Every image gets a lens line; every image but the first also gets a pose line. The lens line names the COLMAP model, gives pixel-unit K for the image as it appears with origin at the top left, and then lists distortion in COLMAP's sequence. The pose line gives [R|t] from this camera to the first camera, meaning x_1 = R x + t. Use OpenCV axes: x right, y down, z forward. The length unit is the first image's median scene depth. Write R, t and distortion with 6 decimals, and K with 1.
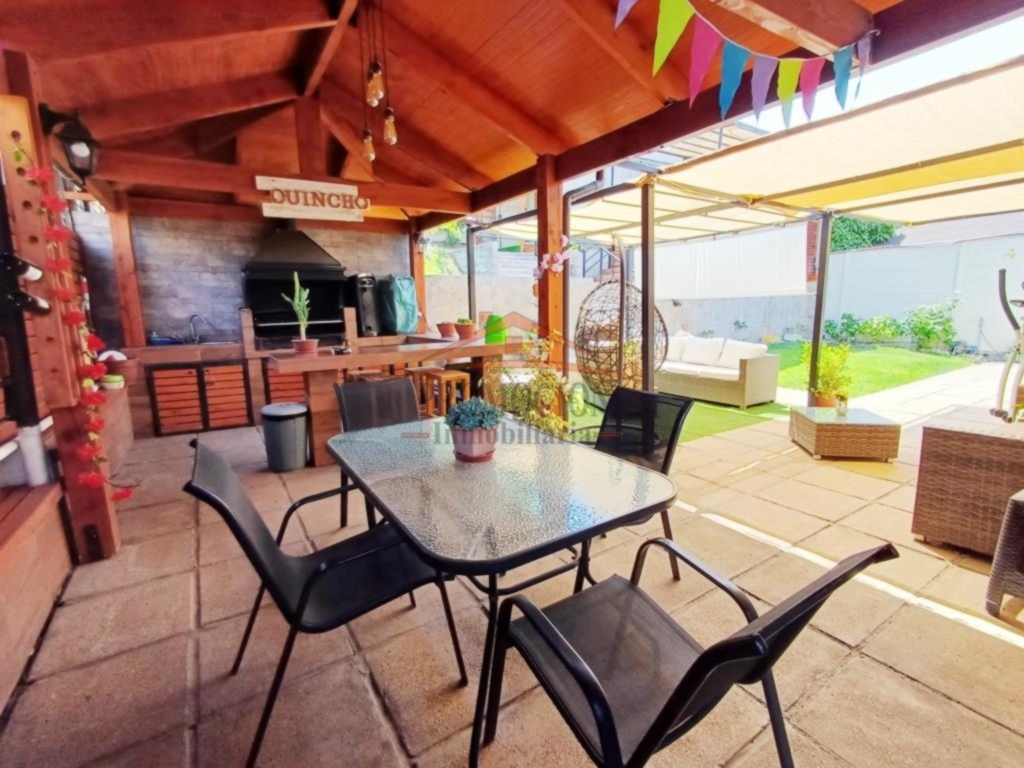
lens RADIAL K [[468.2, 0, 511.6], [0, 468.2, 383.0], [0, 0, 1]] dist [0.004365, 0.000038]
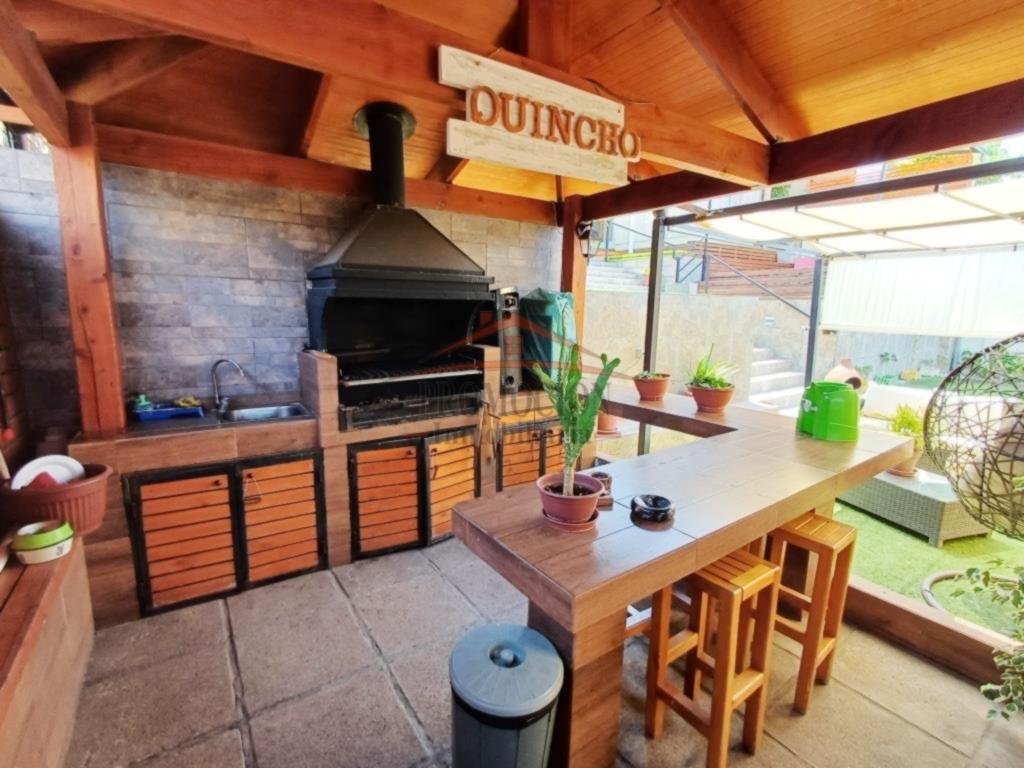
lens RADIAL K [[468.2, 0, 510.9], [0, 468.2, 382.9], [0, 0, 1]] dist [0.004365, 0.000038]
pose [[0.998997, 0.024293, 0.037608, -0.379945], [-0.024128, 0.999697, -0.004841, -0.127602], [-0.037715, 0.003929, 0.999281, 0.473272]]
